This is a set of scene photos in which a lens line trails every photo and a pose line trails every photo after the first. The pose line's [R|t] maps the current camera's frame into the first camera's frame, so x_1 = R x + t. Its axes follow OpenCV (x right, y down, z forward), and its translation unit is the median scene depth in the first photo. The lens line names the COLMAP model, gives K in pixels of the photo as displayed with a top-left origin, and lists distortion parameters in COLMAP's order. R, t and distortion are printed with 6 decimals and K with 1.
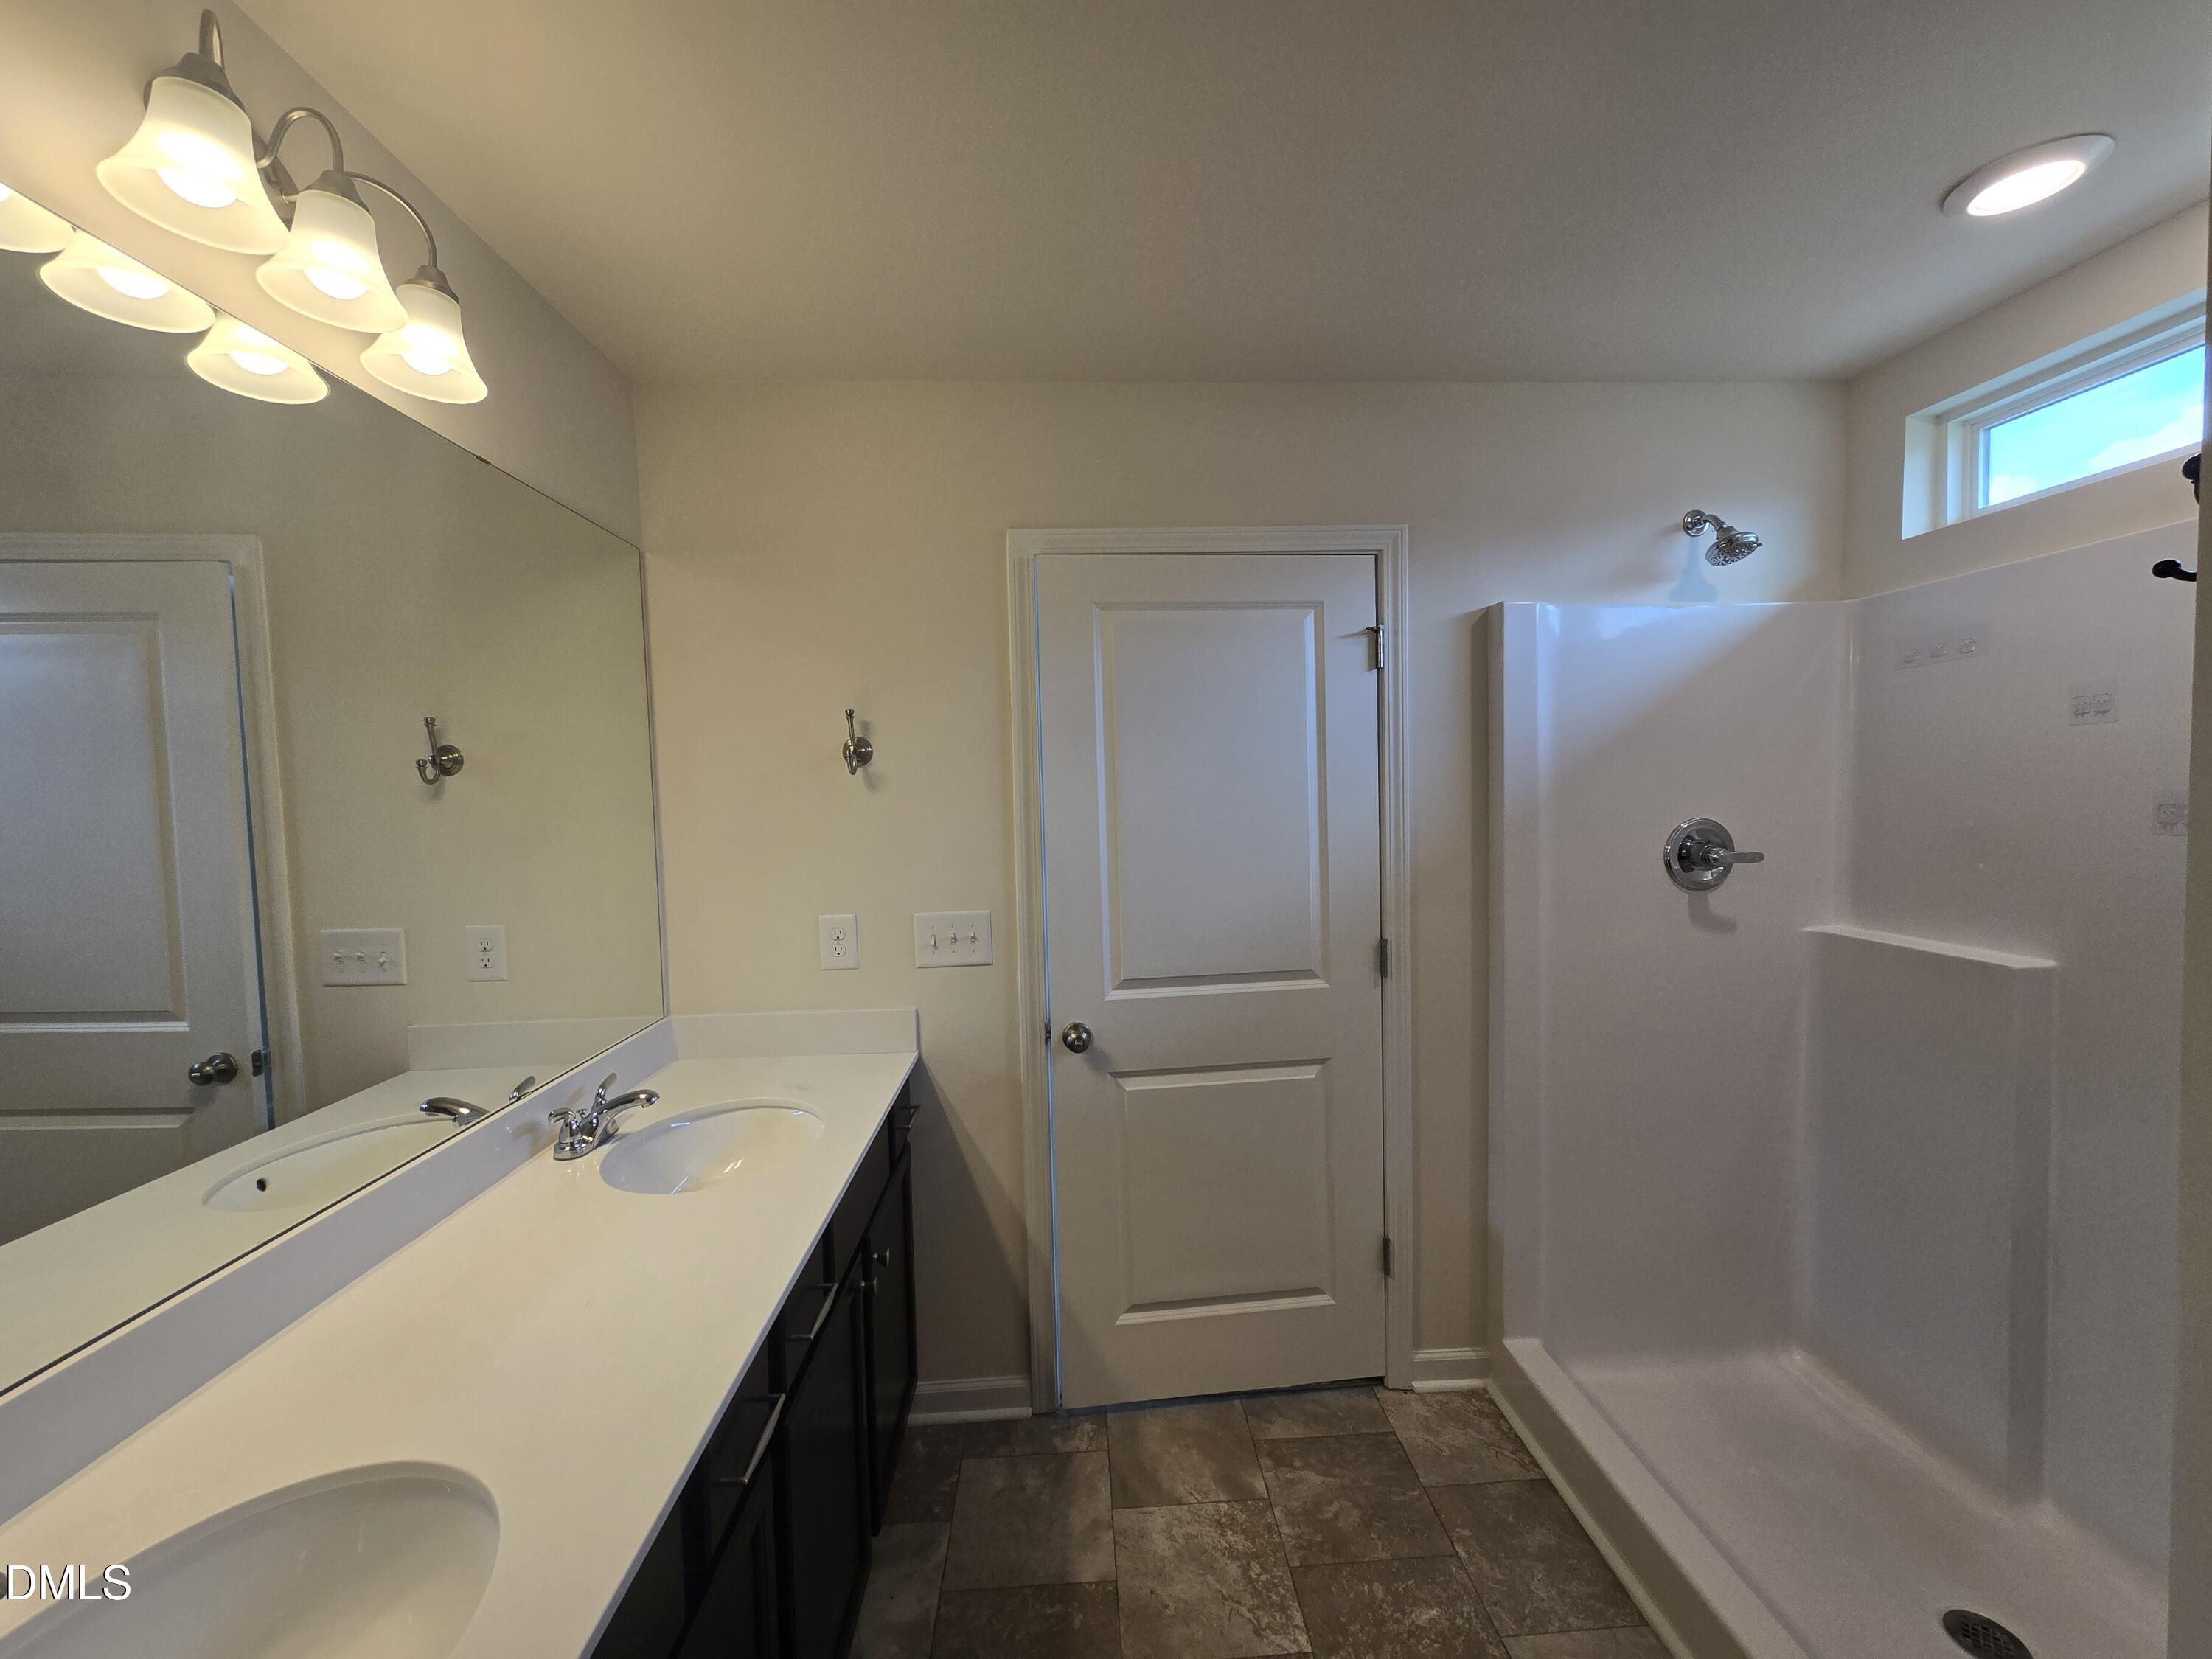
lens RADIAL K [[900.8, 0, 1106.0], [0, 900.8, 829.5], [0, 0, 1]] dist [0.000788, -0.000024]
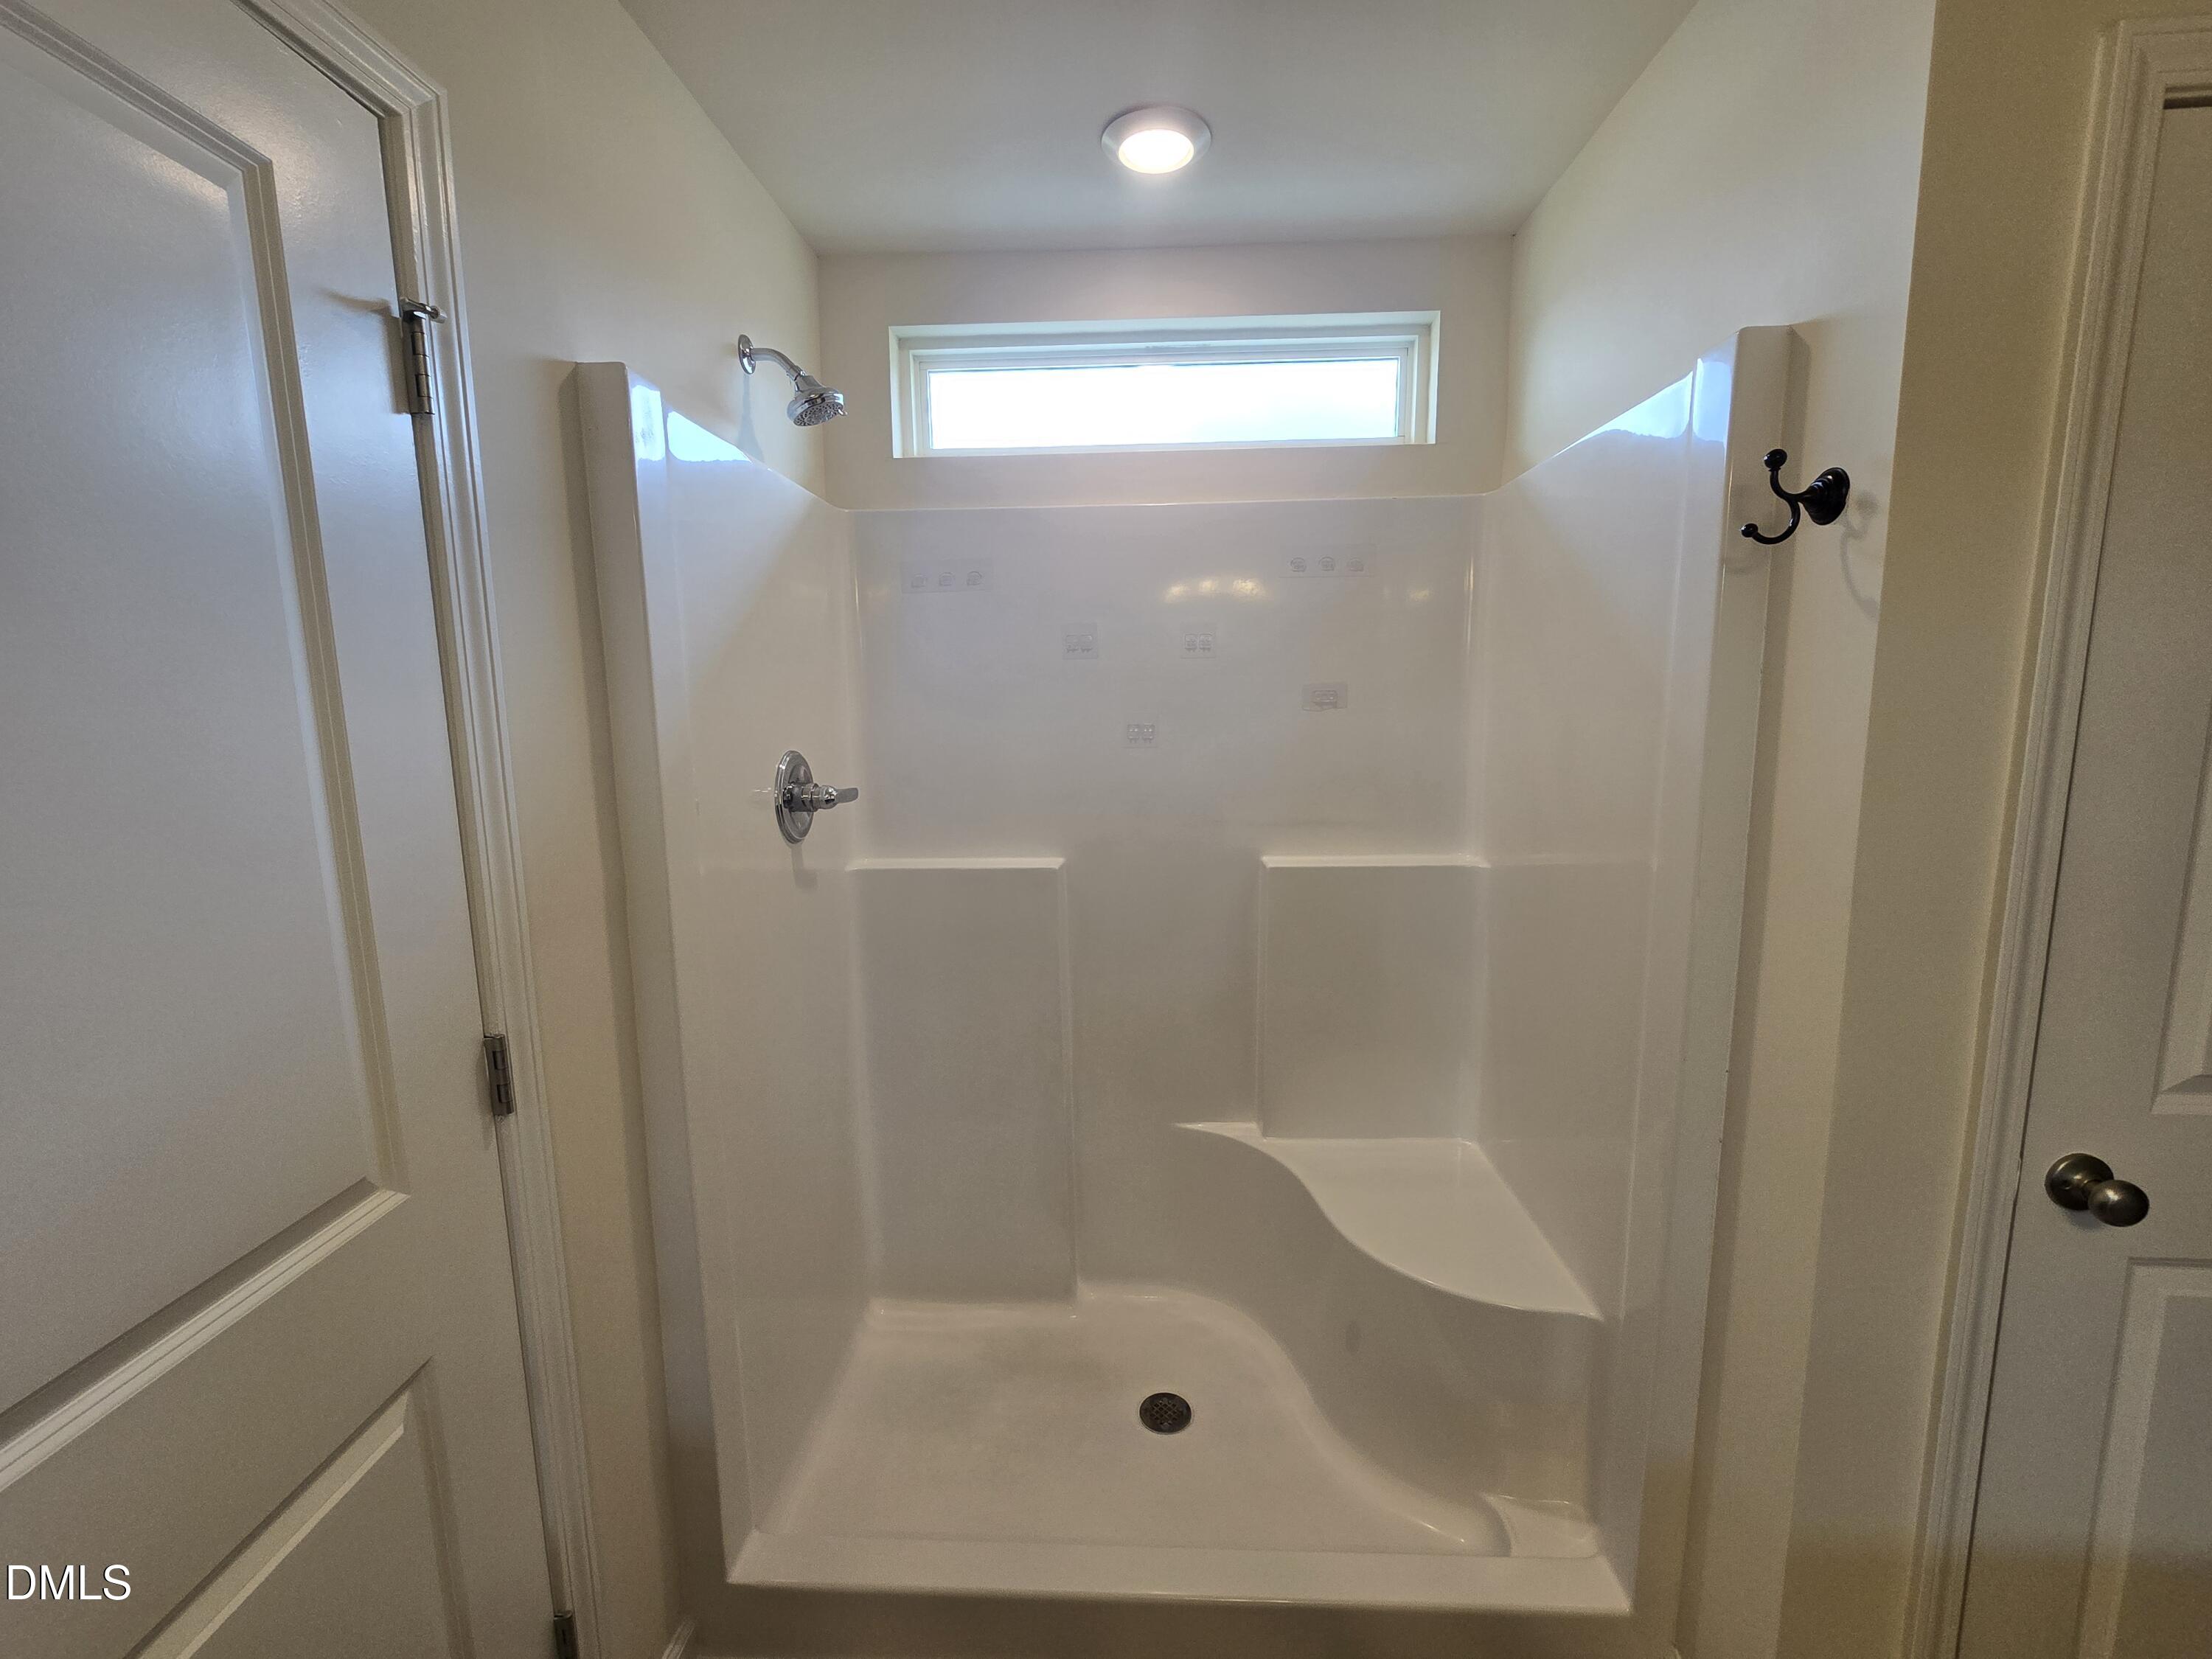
lens RADIAL K [[900.8, 0, 1106.0], [0, 900.8, 829.5], [0, 0, 1]] dist [0.000788, -0.000024]
pose [[0.107586, -0.114498, 0.987581, -0.103353], [0.051596, 0.992651, 0.109465, -0.017537], [-0.992856, 0.039178, 0.112703, 0.667534]]
